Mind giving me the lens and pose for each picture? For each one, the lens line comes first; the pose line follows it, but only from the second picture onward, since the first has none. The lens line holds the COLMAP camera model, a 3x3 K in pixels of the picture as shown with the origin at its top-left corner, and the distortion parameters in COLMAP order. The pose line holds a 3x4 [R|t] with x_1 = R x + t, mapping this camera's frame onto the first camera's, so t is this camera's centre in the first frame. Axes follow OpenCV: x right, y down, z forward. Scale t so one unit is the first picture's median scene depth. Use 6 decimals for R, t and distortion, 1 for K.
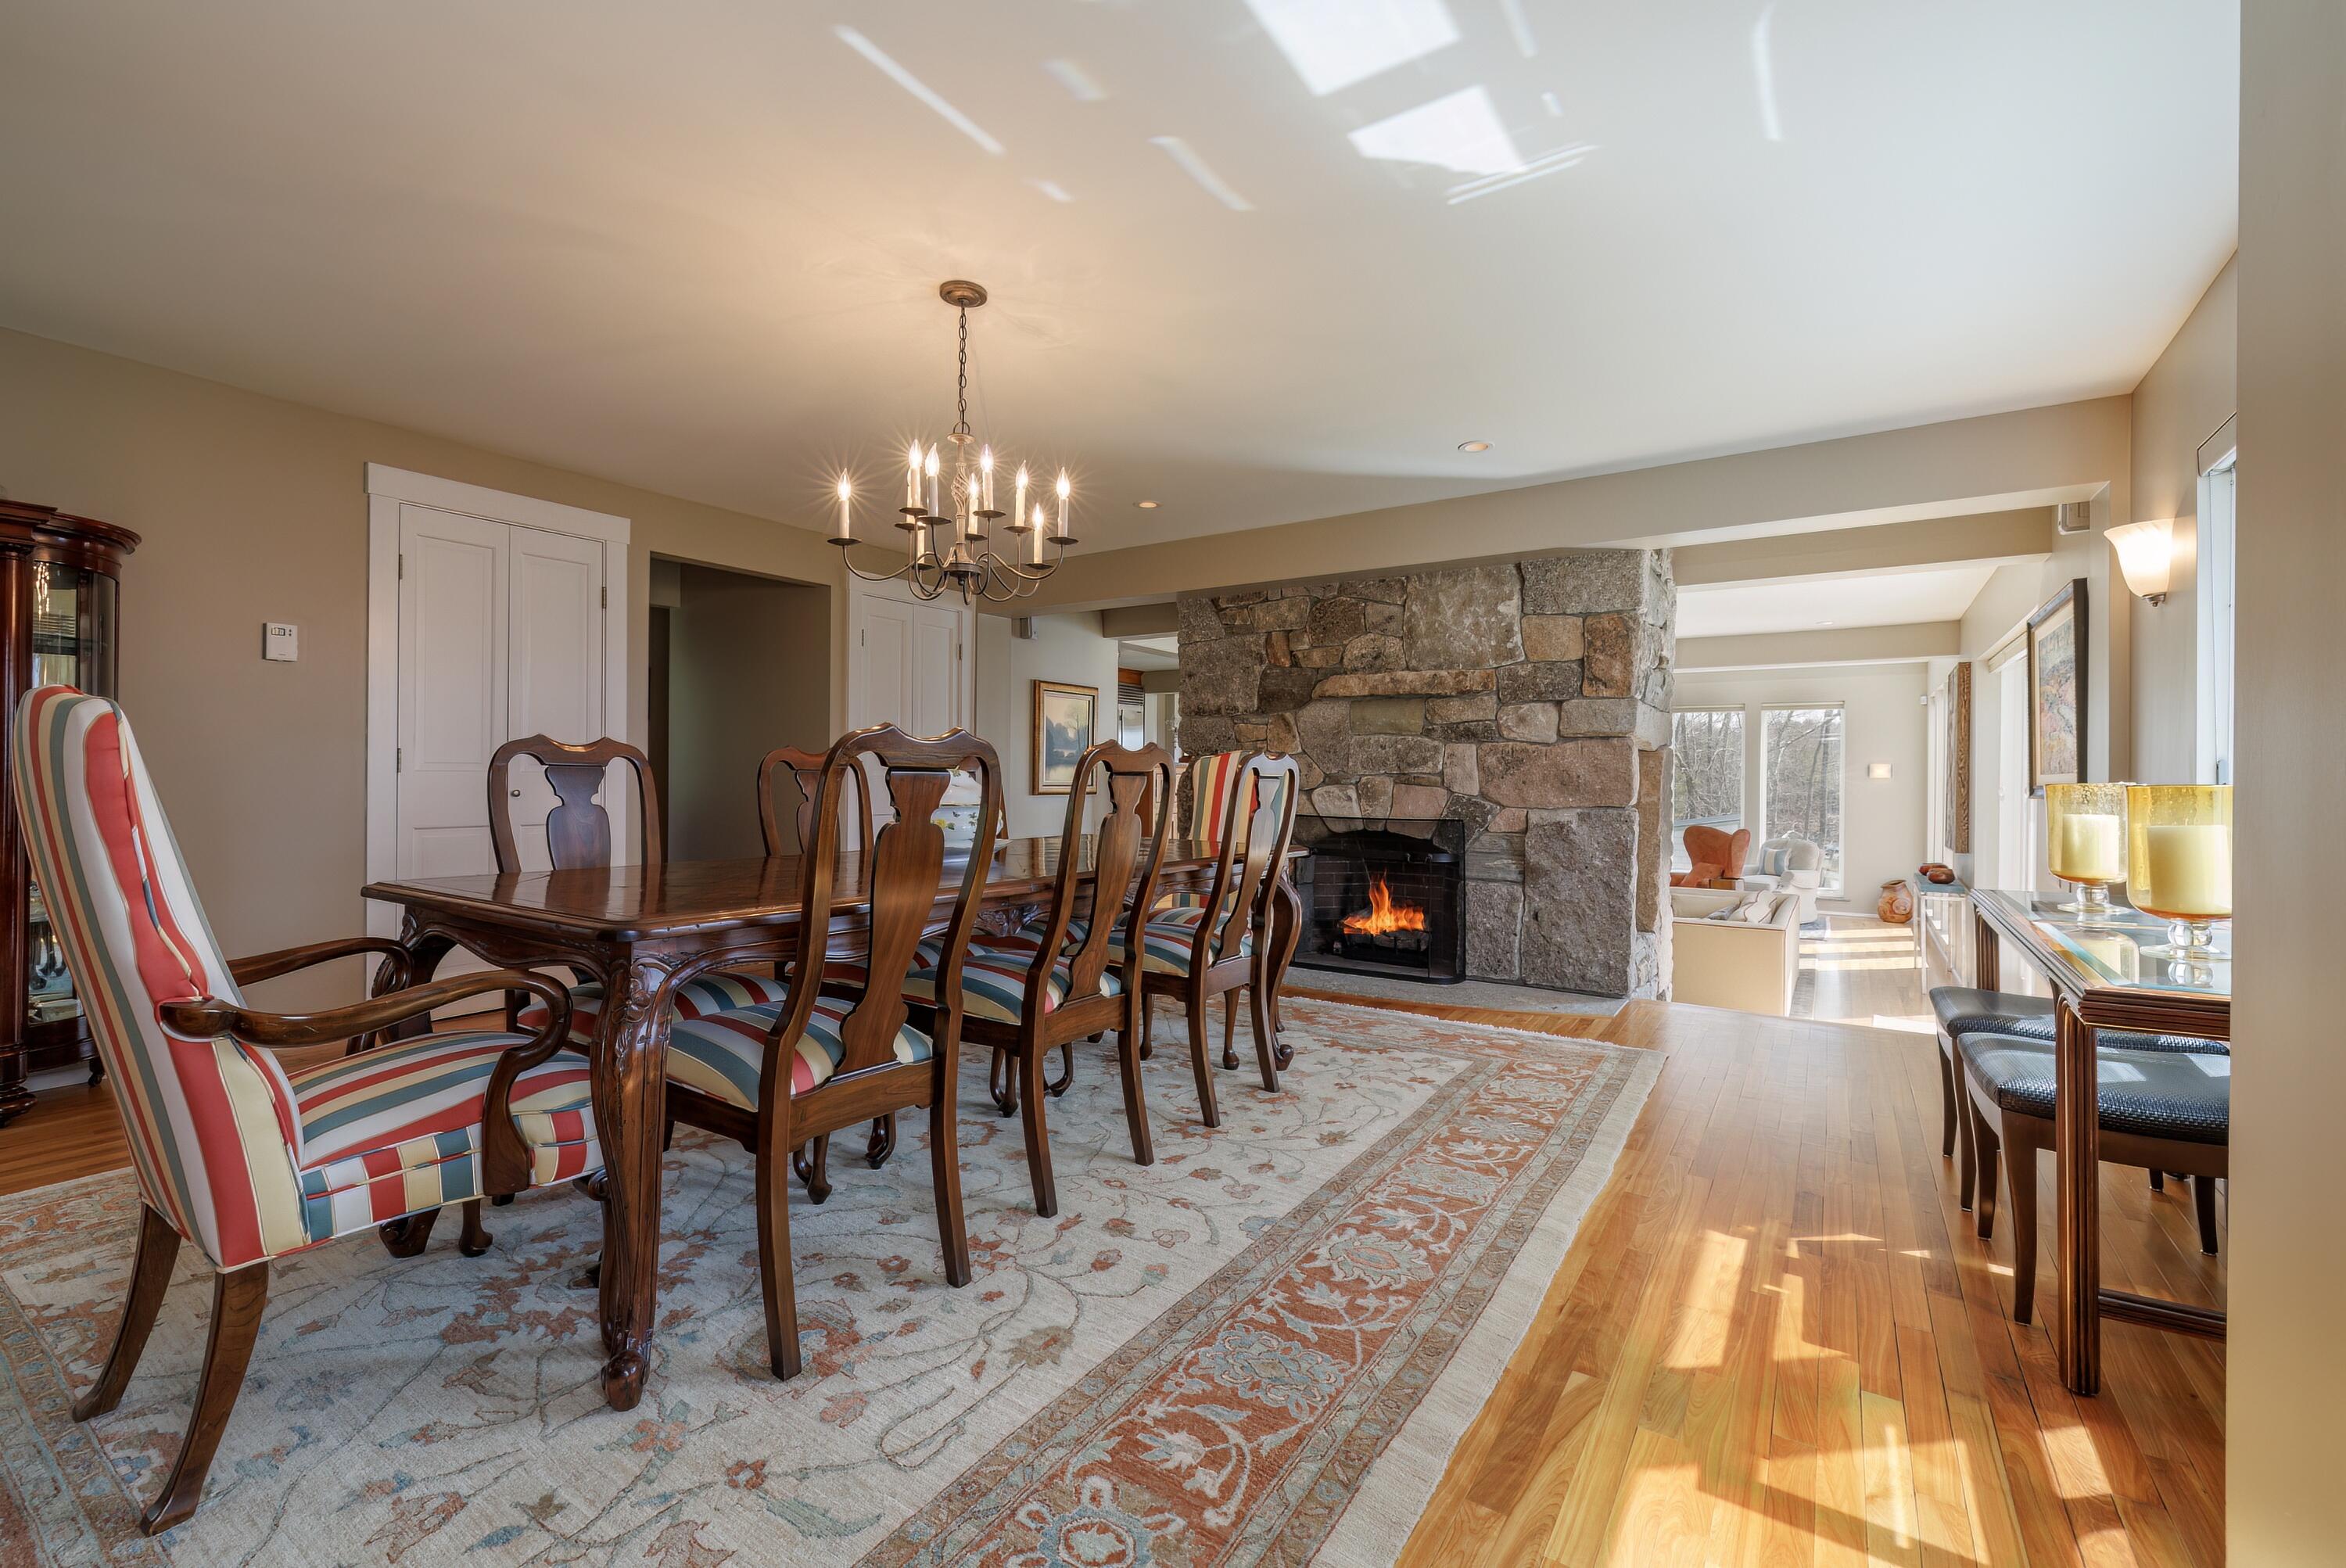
lens RADIAL K [[1010.3, 0, 1176.6], [0, 1010.3, 780.9], [0, 0, 1]] dist [0.001911, 0.000266]
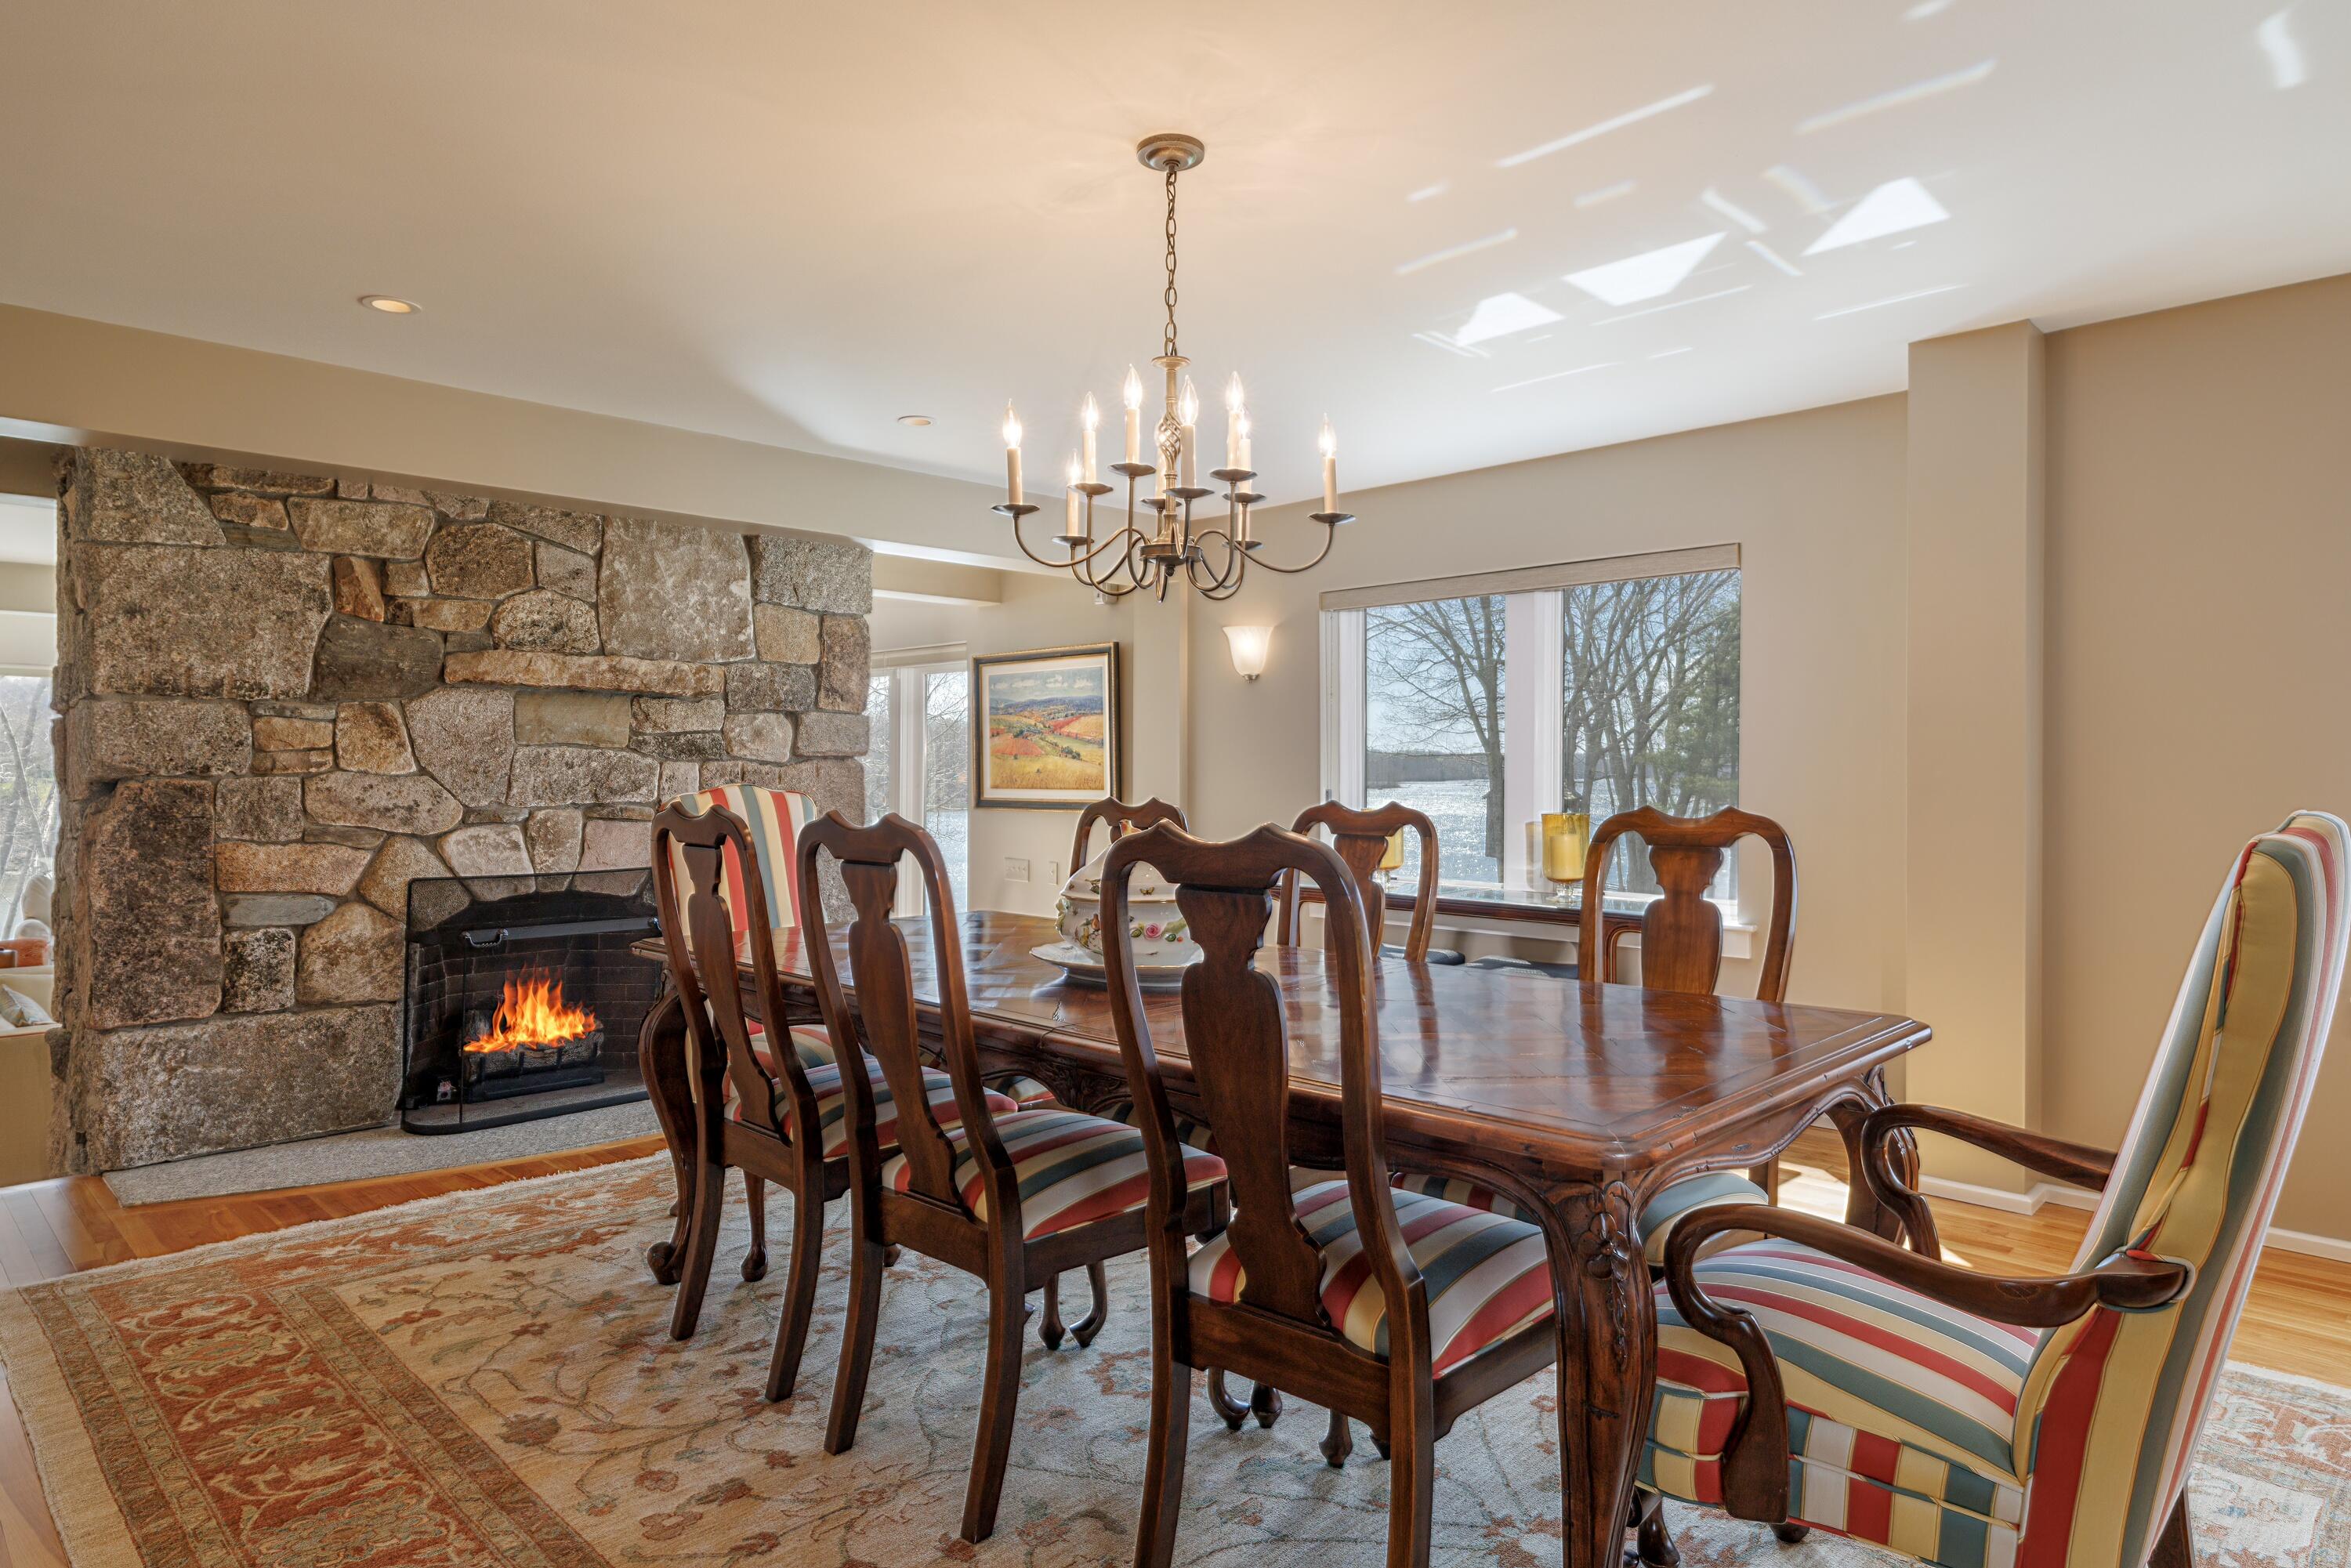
lens RADIAL K [[1361.5, 0, 1182.1], [0, 1361.5, 772.6], [0, 0, 1]] dist [0.002920, 0.000387]
pose [[0.187915, -0.009186, 0.982142, -0.617995], [0.004697, 0.999953, 0.008454, -0.035497], [-0.982174, 0.003025, 0.187949, 0.447431]]
